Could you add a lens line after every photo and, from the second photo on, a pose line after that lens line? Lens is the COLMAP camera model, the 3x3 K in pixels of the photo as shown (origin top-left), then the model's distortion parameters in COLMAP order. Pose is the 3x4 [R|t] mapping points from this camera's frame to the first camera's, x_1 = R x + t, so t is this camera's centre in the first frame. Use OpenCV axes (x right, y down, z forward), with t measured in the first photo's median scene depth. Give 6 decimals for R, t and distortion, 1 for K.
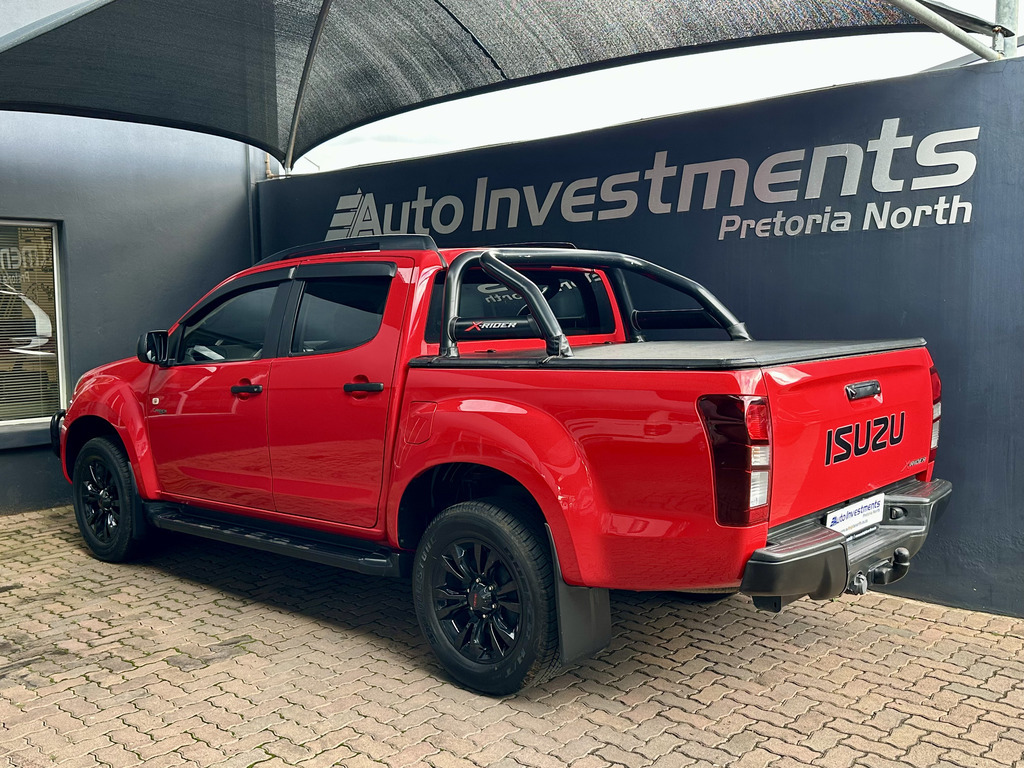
lens RADIAL K [[962.7, 0, 512.0], [0, 962.7, 384.0], [0, 0, 1]] dist [0.135203, -0.266188]
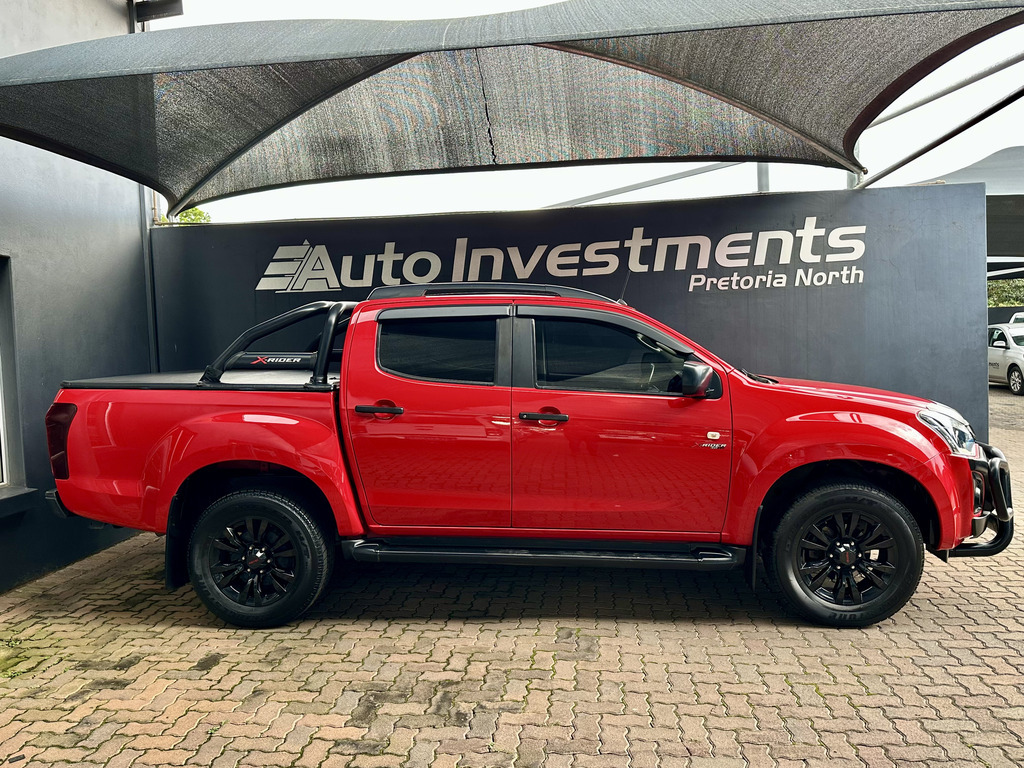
lens RADIAL K [[772.6, 0, 512.0], [0, 772.6, 384.0], [0, 0, 1]] dist [0.136731, -0.192939]
pose [[0.803688, -0.045677, 0.593295, -0.712225], [0.075455, 0.996824, -0.025468, -0.003117], [-0.590247, 0.065235, 0.804582, 0.248255]]
